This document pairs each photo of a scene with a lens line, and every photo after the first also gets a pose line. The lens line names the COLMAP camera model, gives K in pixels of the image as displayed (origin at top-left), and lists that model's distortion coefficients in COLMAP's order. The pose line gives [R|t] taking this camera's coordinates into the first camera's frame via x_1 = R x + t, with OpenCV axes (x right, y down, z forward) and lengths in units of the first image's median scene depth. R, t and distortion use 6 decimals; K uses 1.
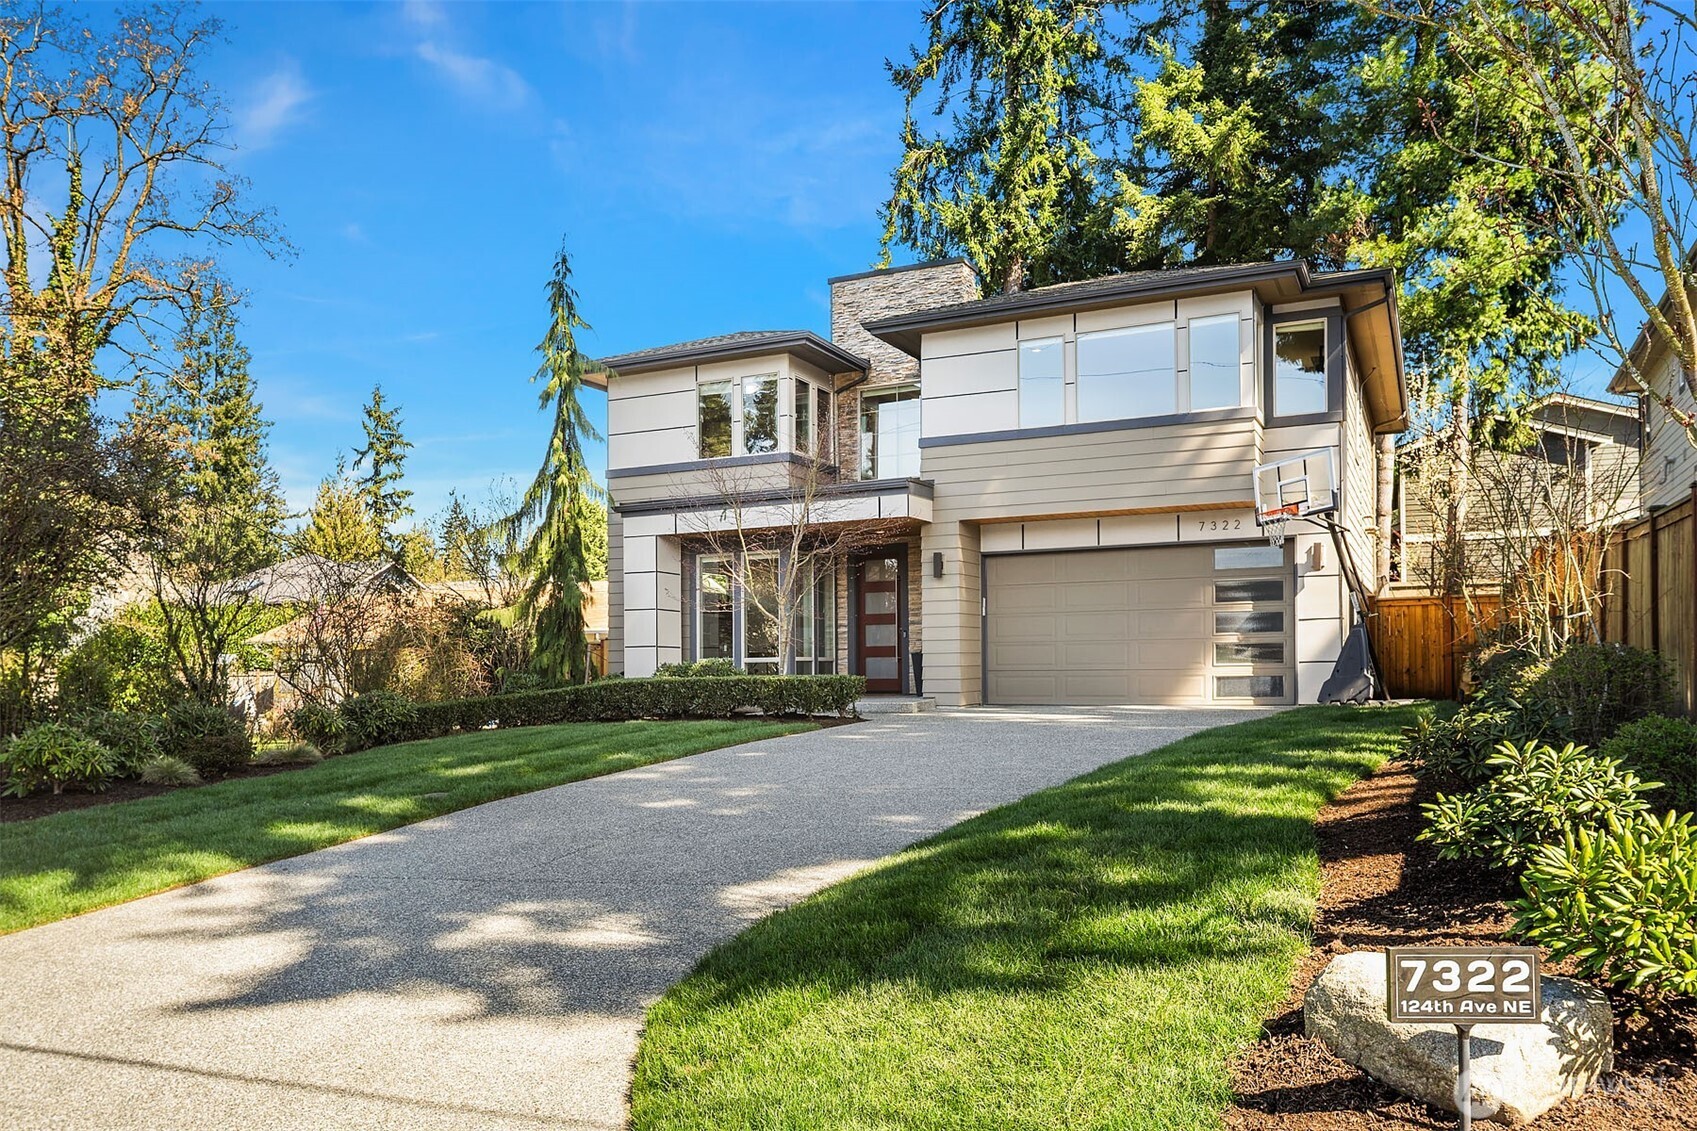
lens RADIAL K [[1179.2, 0, 848.5], [0, 1179.2, 565.5], [0, 0, 1]] dist [-0.036610, -0.001313]
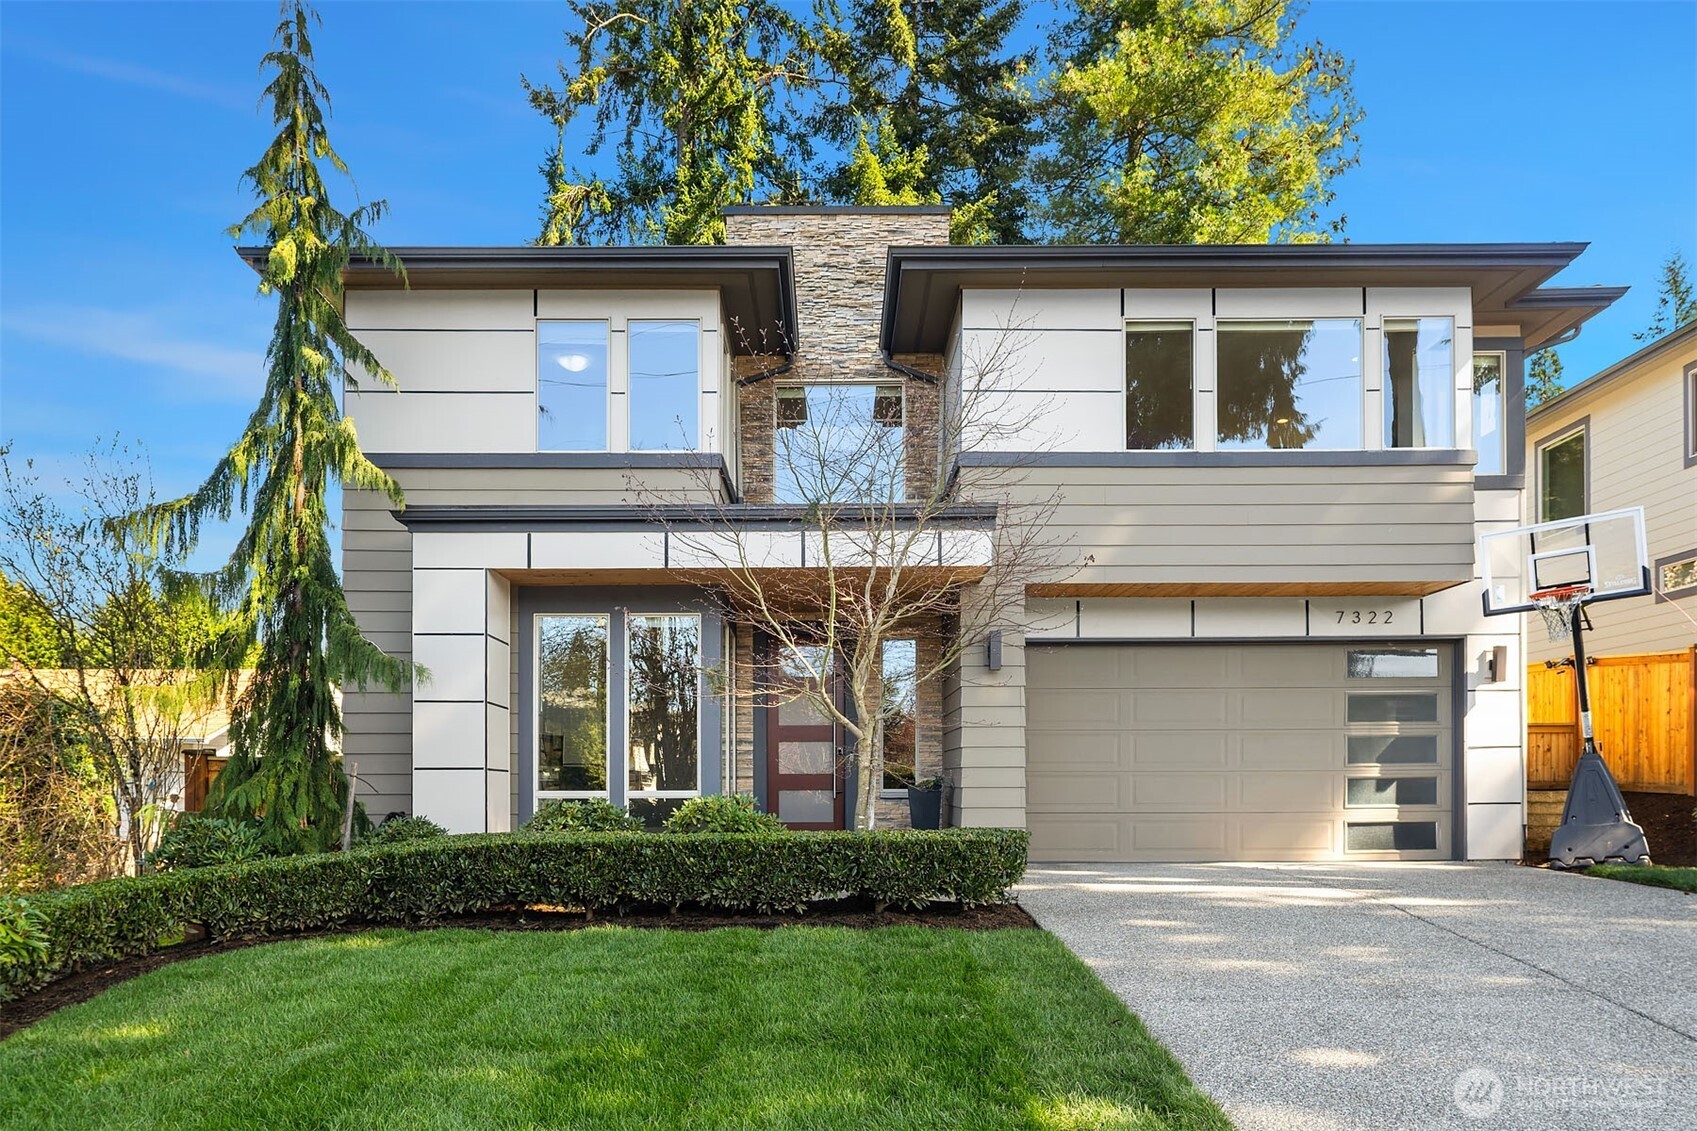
lens RADIAL K [[1076.1, 0, 848.5], [0, 1076.1, 750.0], [0, 0, 1]] dist [-0.015999, -0.002611]
pose [[0.892173, 0.021715, 0.451171, -0.234513], [-0.043313, 0.998354, 0.037599, 0.032246], [-0.449612, -0.053086, 0.891645, 0.464134]]
